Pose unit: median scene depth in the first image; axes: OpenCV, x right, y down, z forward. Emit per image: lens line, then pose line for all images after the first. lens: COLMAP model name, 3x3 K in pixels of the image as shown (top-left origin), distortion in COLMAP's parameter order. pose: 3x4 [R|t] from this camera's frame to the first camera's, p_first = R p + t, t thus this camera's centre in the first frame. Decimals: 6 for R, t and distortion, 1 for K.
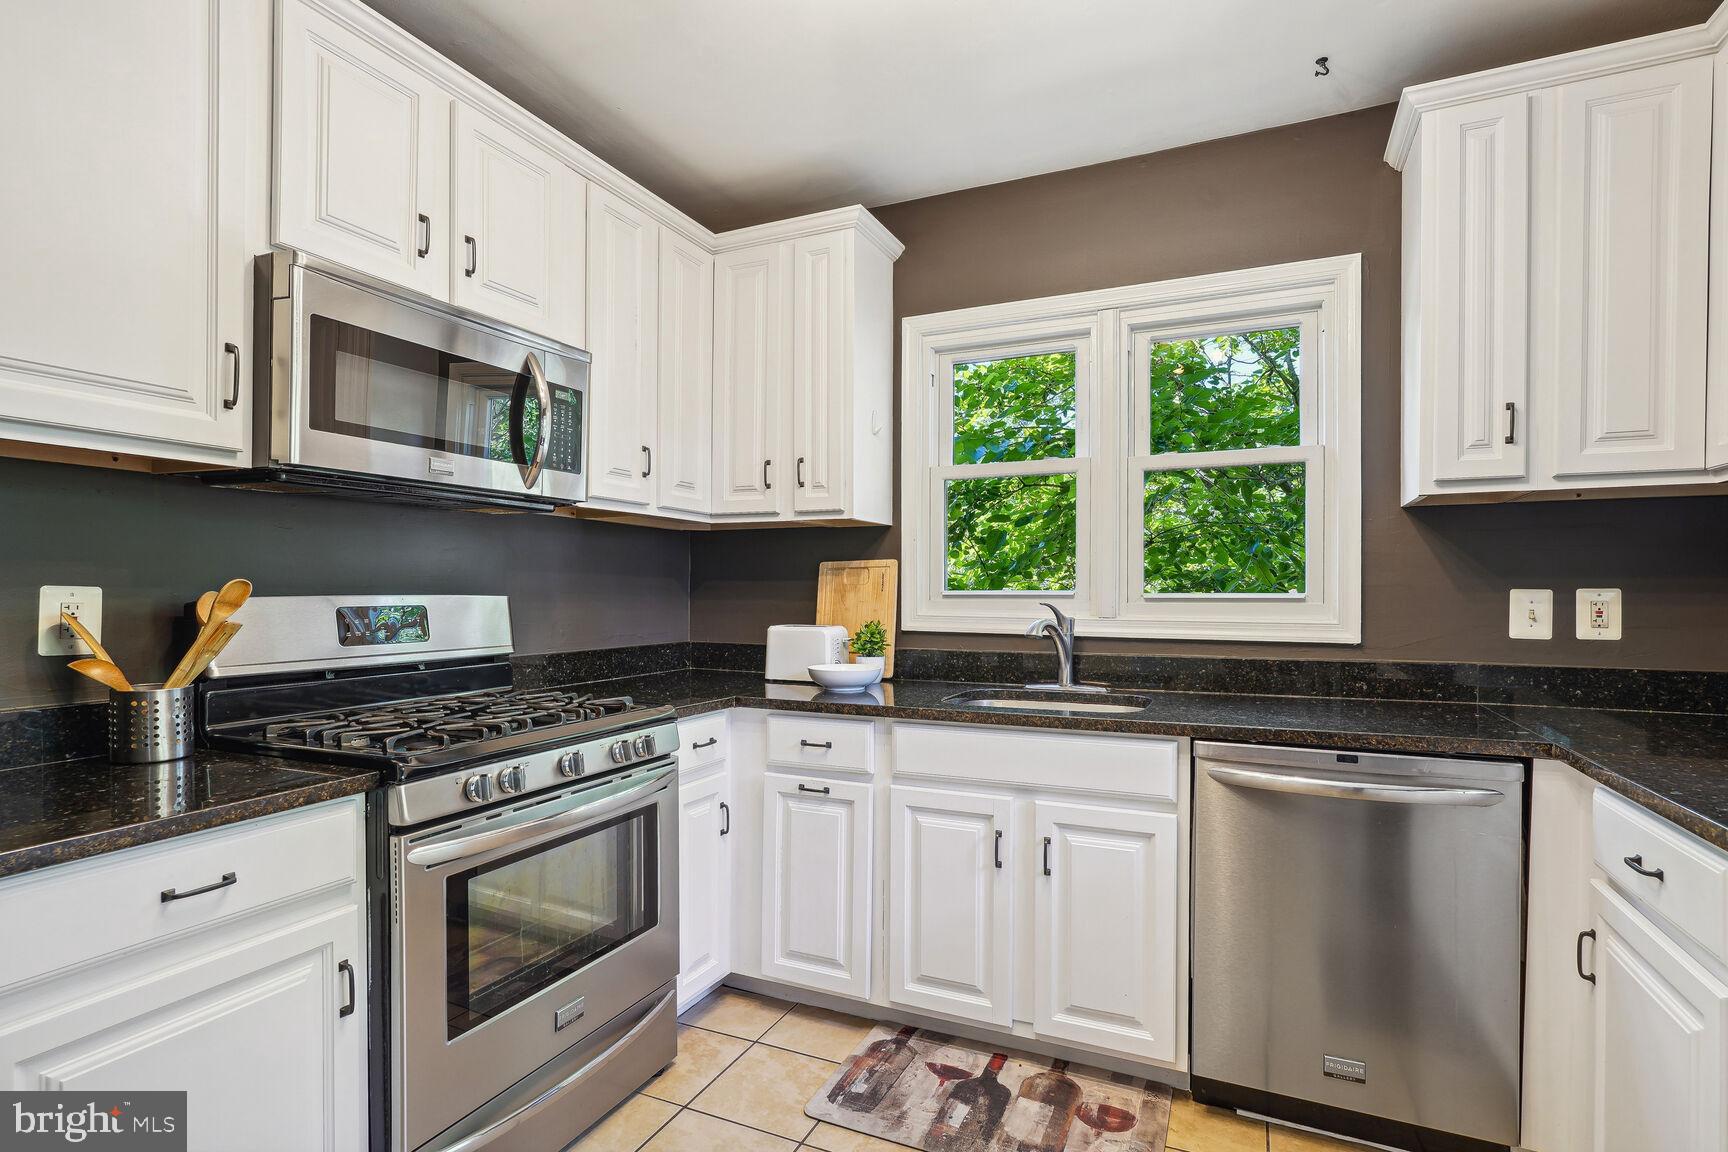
lens RADIAL K [[863.2, 0, 863.4], [0, 863.2, 587.3], [0, 0, 1]] dist [-0.002727, 0.007790]
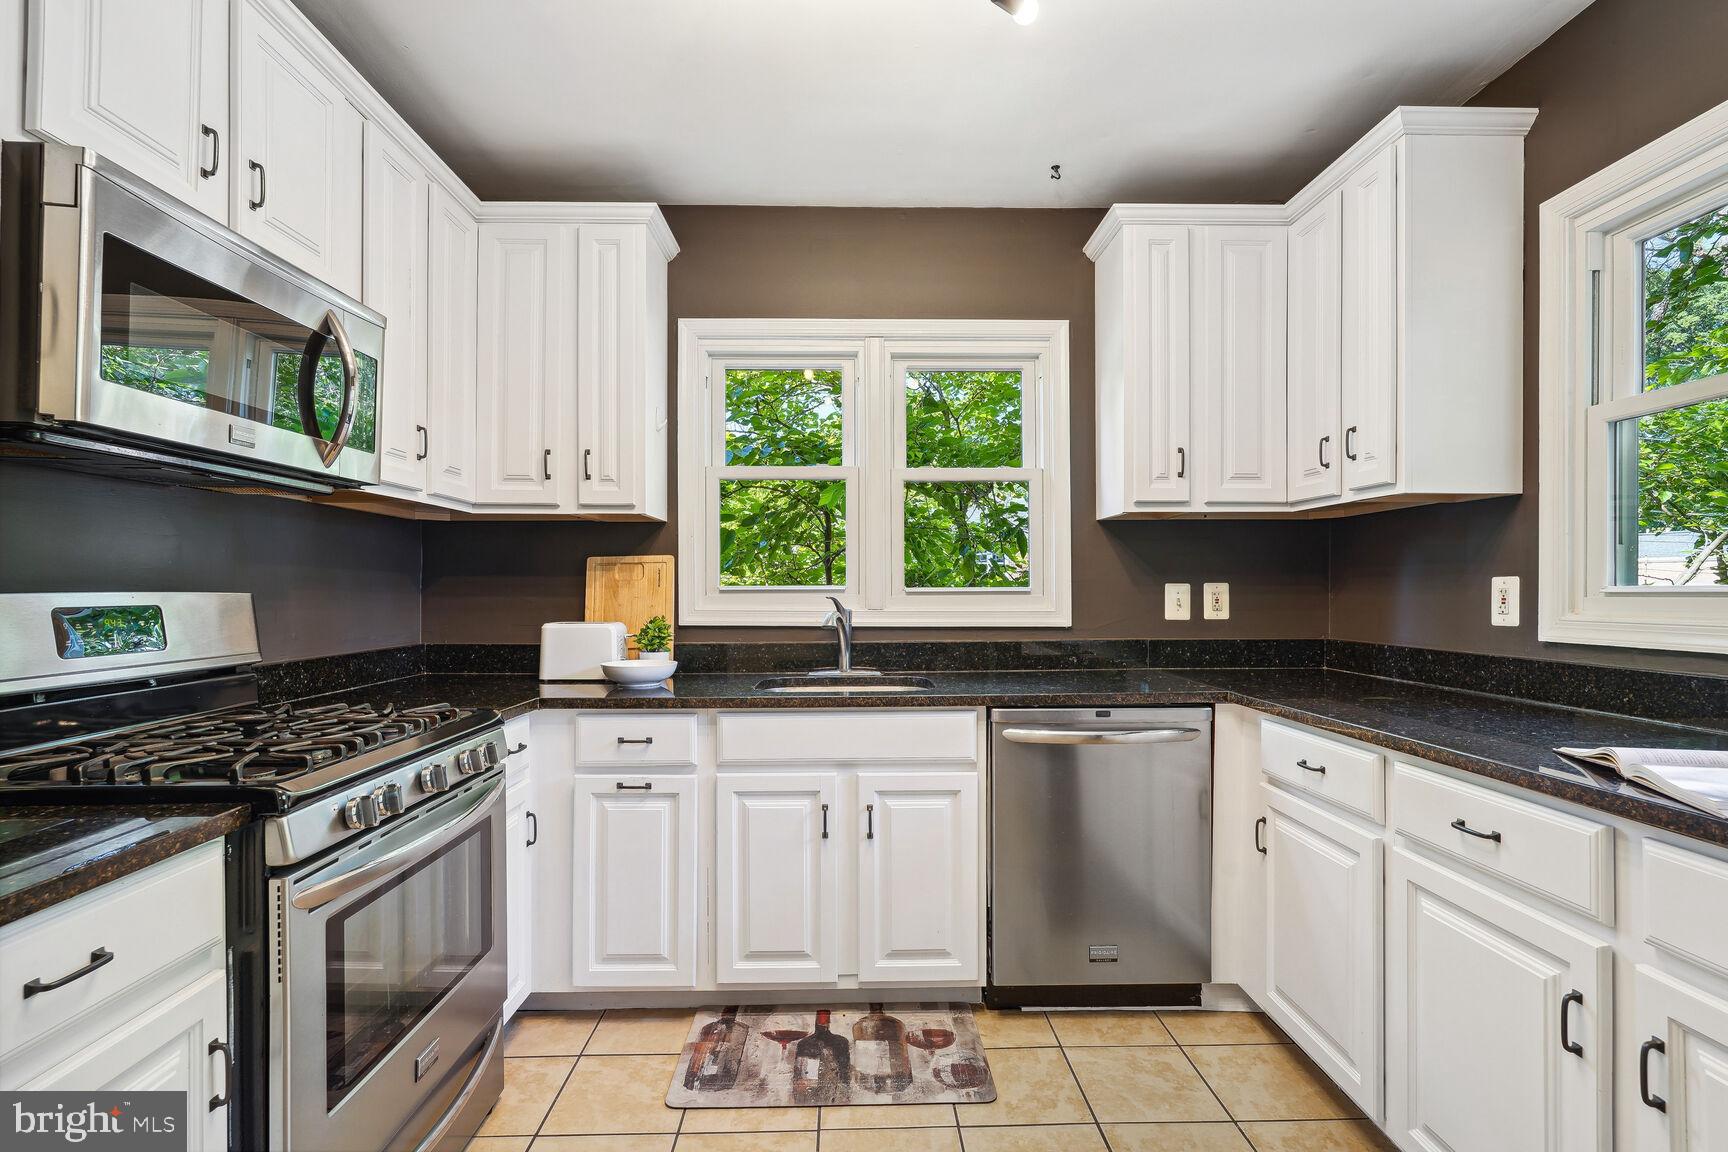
lens RADIAL K [[854.2, 0, 864.0], [0, 854.2, 576.0], [0, 0, 1]] dist [0.000638, 0.007975]
pose [[0.899263, 0.002794, 0.437399, -0.265166], [0.001707, 0.999950, -0.009897, 0.002913], [-0.437405, 0.009646, 0.899213, 0.000282]]
